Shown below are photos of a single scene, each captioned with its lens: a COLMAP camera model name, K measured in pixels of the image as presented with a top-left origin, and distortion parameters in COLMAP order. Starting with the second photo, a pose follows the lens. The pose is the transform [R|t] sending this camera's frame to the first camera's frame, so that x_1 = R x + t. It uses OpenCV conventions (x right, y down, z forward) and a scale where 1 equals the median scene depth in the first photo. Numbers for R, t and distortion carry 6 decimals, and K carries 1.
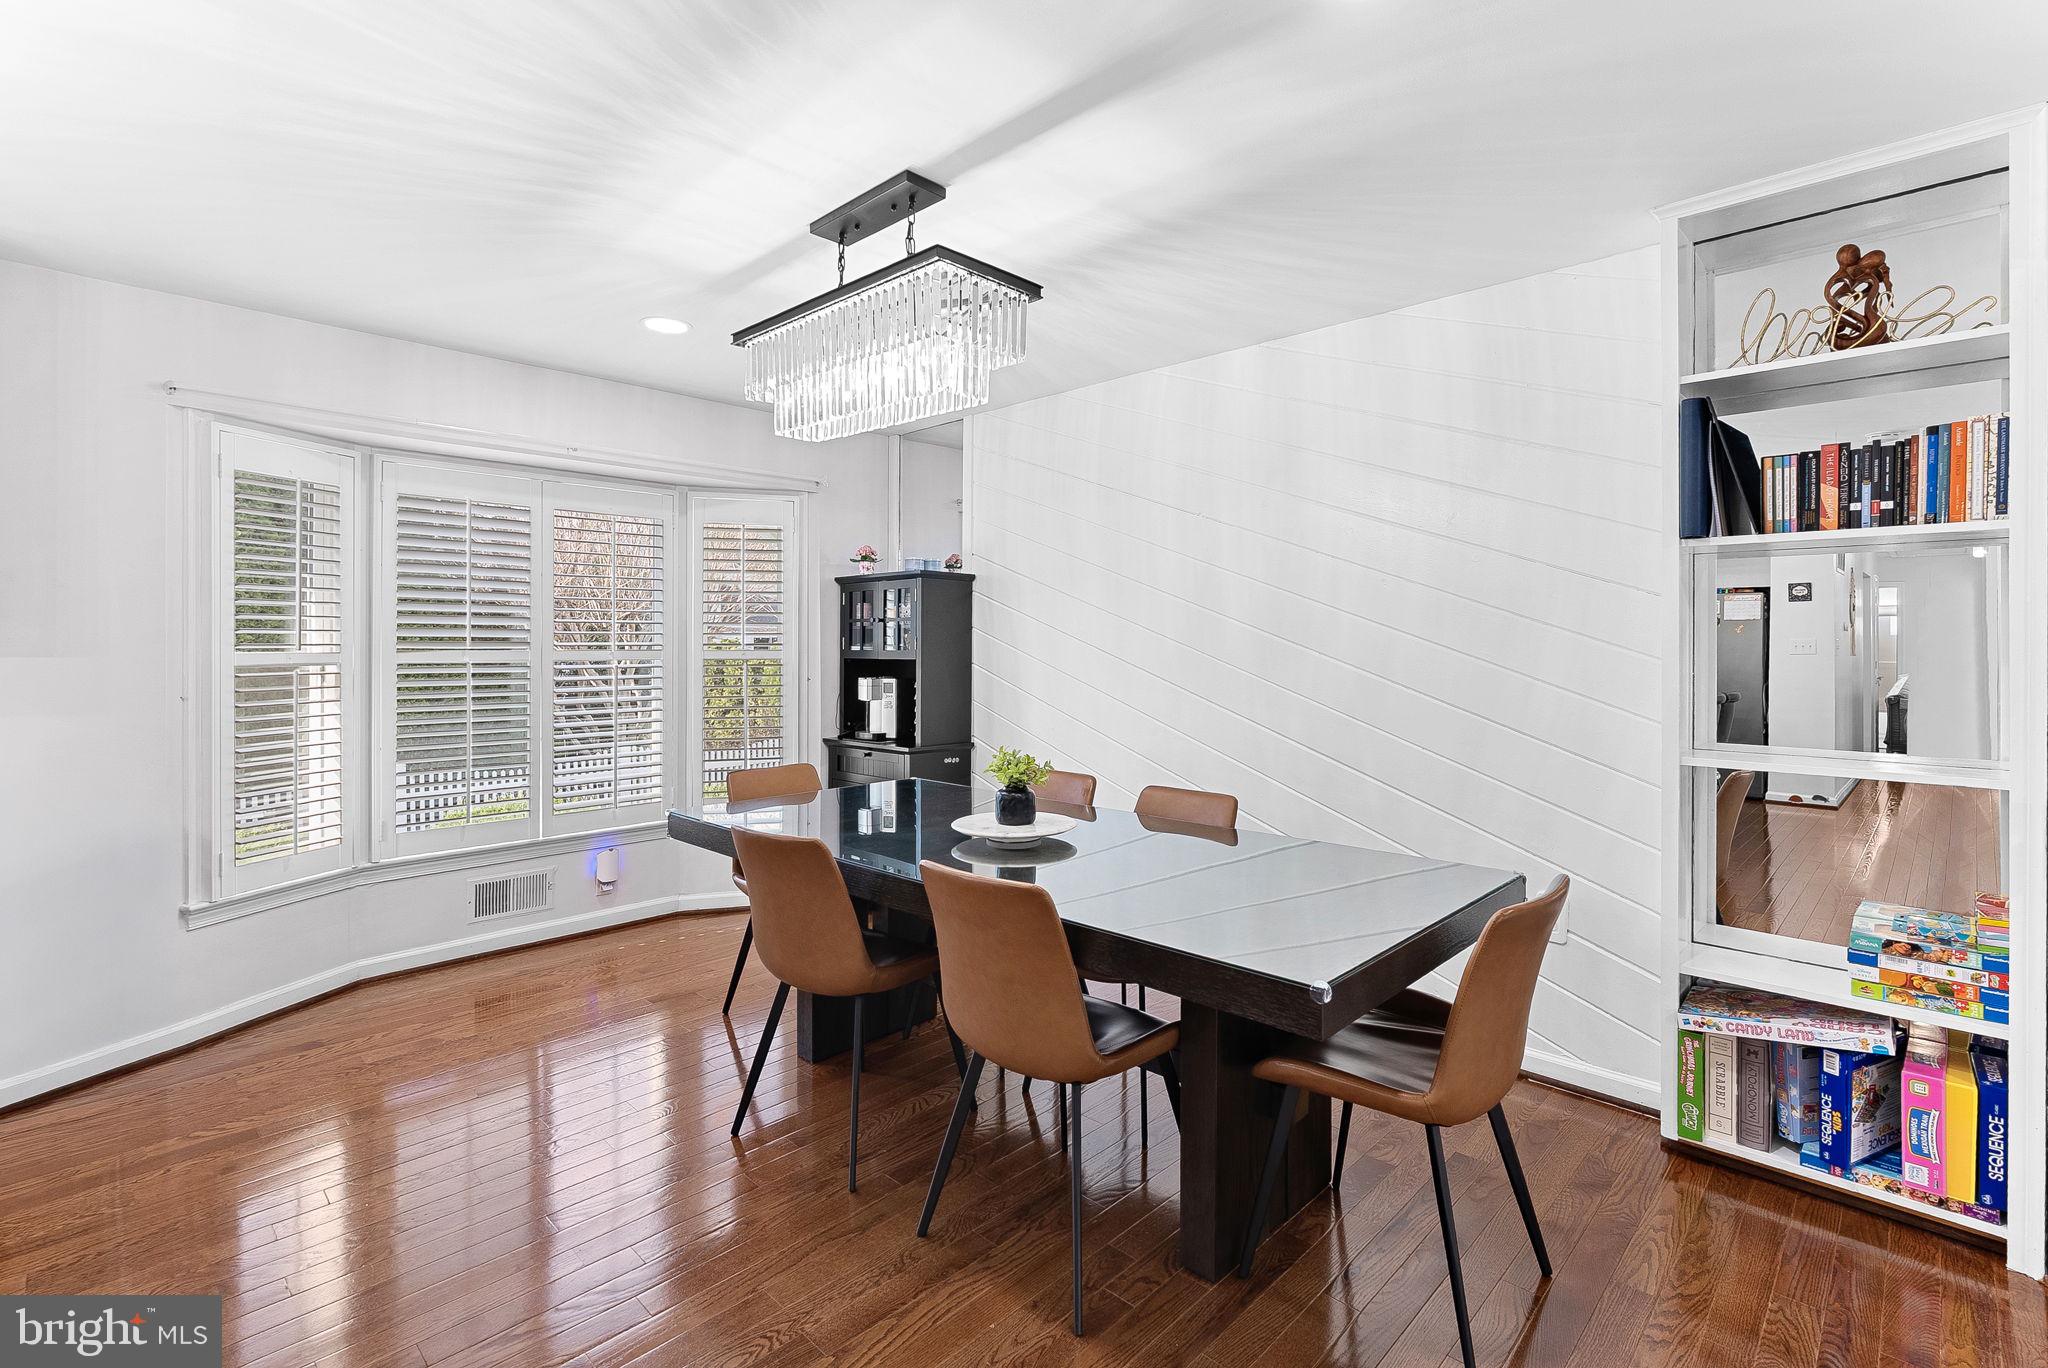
lens RADIAL K [[920.0, 0, 1068.9], [0, 920.0, 640.7], [0, 0, 1]] dist [-0.004539, 0.000219]
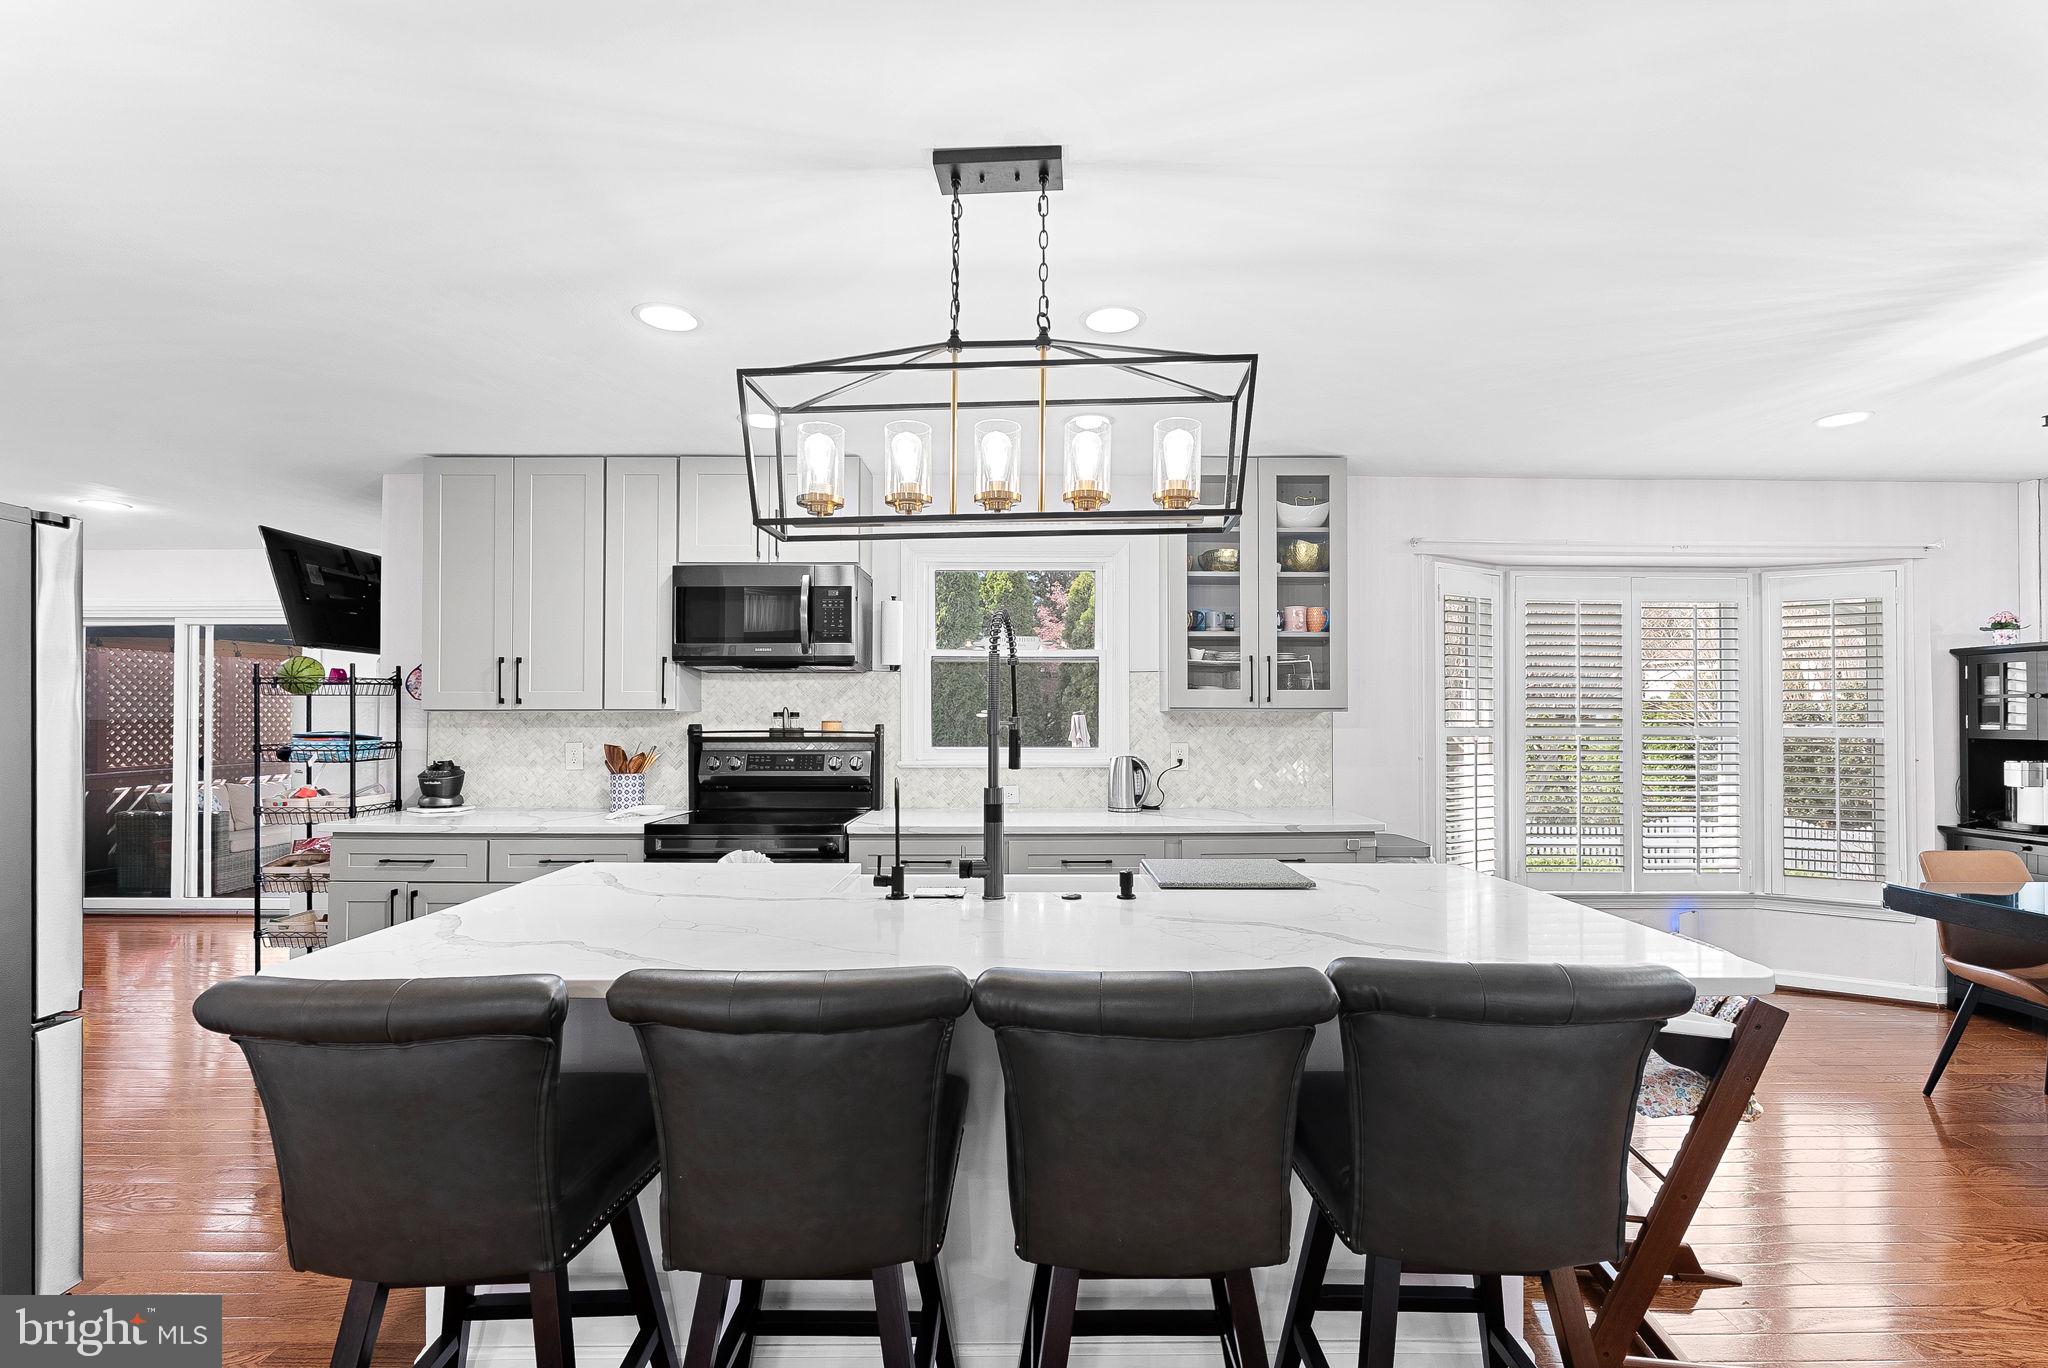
lens RADIAL K [[920.0, 0, 1030.5], [0, 920.0, 699.7], [0, 0, 1]] dist [-0.004539, 0.000219]
pose [[0.699764, -0.011830, -0.714276, -0.475239], [0.000296, 0.999868, -0.016270, -0.007334], [0.714374, 0.011174, 0.699675, -0.552110]]
